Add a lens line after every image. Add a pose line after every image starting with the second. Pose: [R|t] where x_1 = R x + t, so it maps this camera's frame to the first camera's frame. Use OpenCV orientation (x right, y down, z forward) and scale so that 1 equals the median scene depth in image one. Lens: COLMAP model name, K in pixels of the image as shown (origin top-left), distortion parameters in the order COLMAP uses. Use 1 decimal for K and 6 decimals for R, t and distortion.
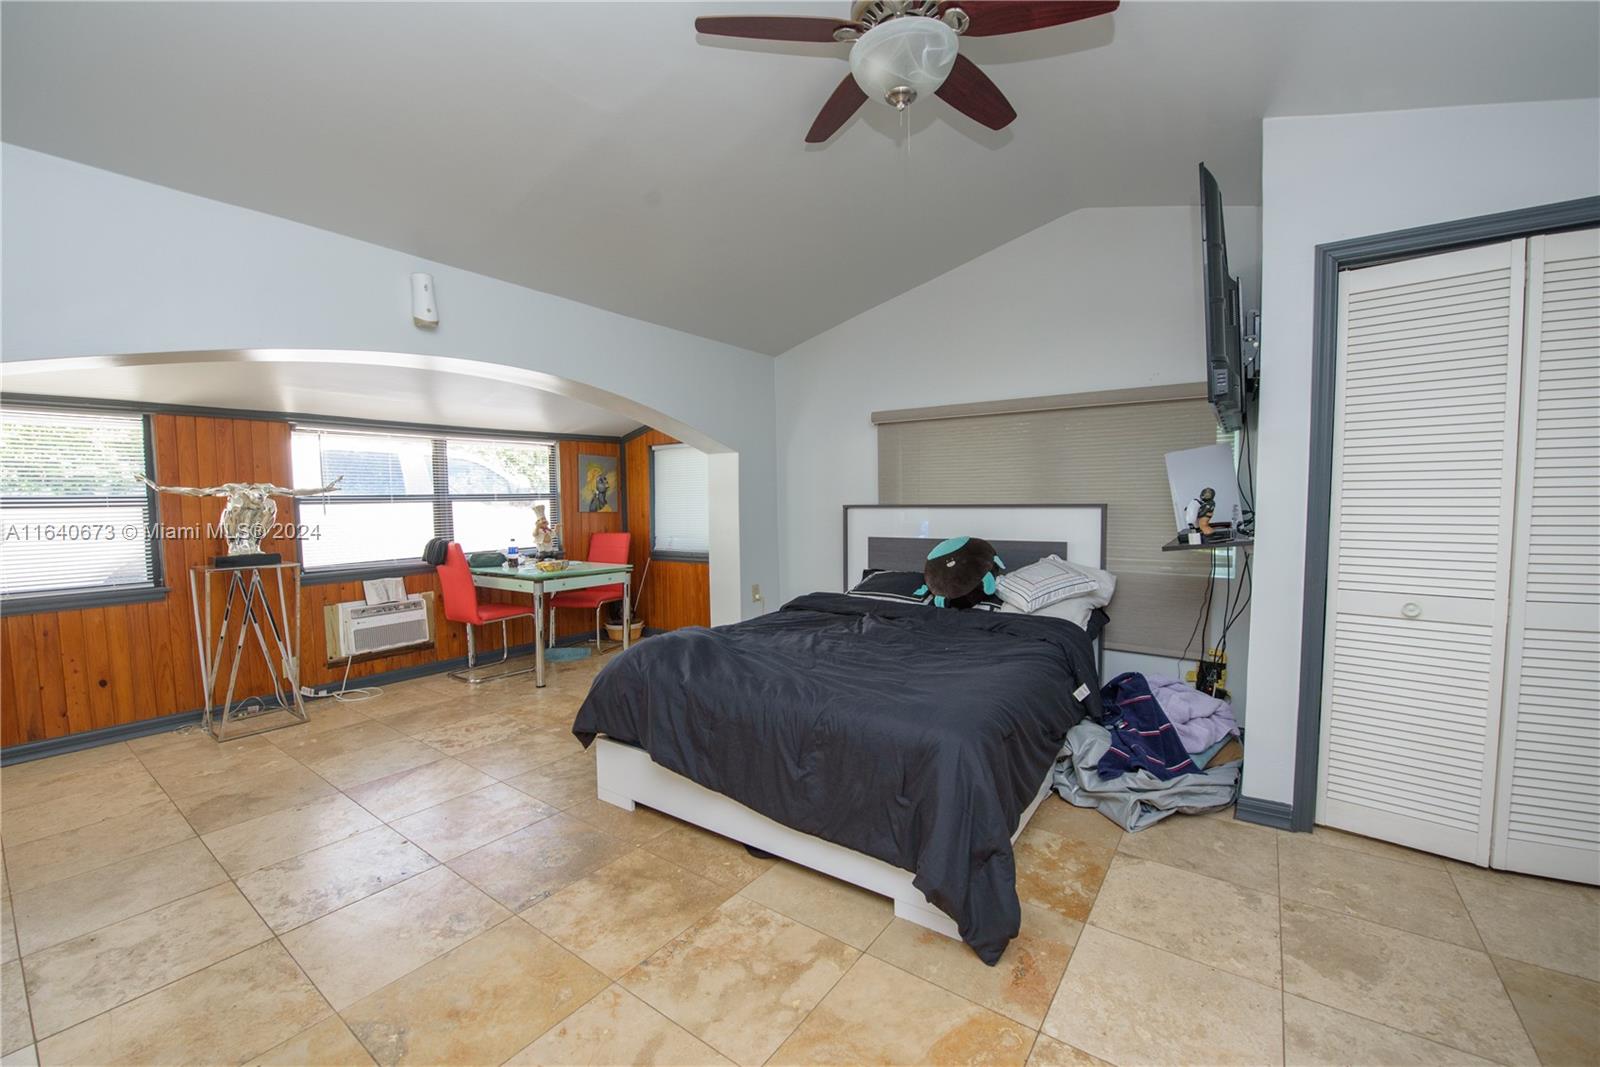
lens RADIAL K [[637.1, 0, 798.0], [0, 637.1, 537.3], [0, 0, 1]] dist [-0.012896, -0.000787]
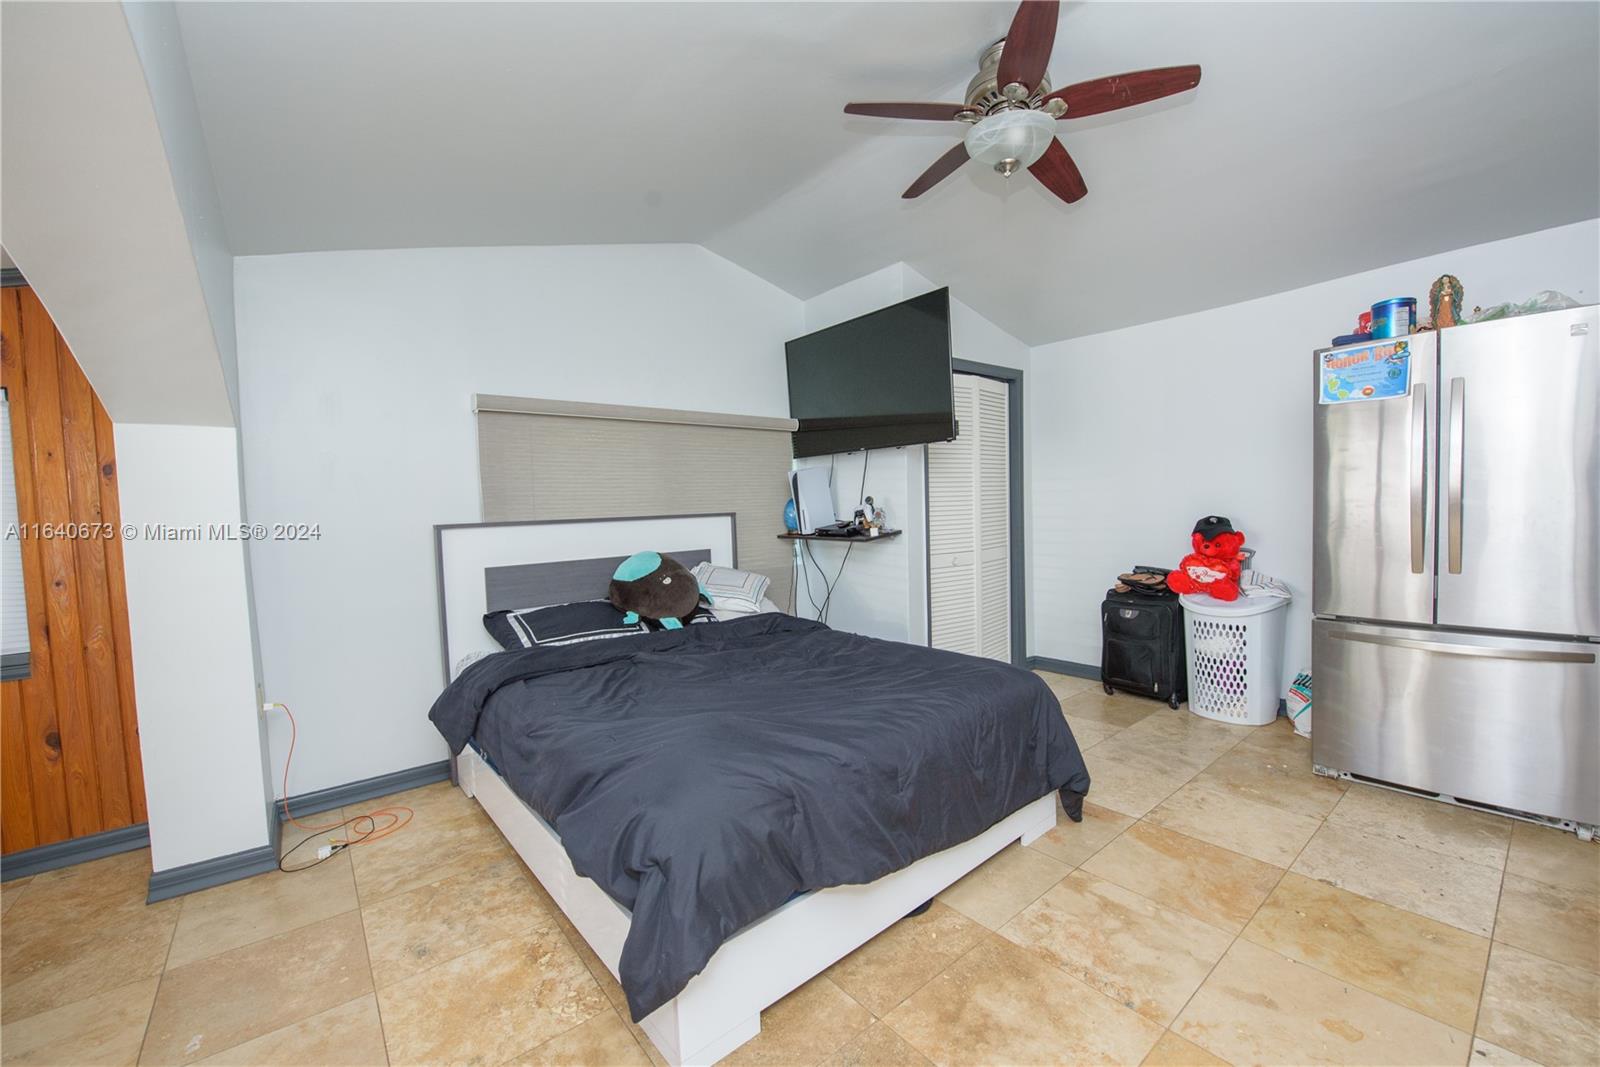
lens RADIAL K [[637.1, 0, 799.4], [0, 637.1, 535.2], [0, 0, 1]] dist [-0.012896, -0.000787]
pose [[0.256758, -0.050823, 0.965139, -0.592029], [0.084544, 0.995969, 0.029955, -0.035011], [-0.962771, 0.073906, 0.260020, 0.573738]]
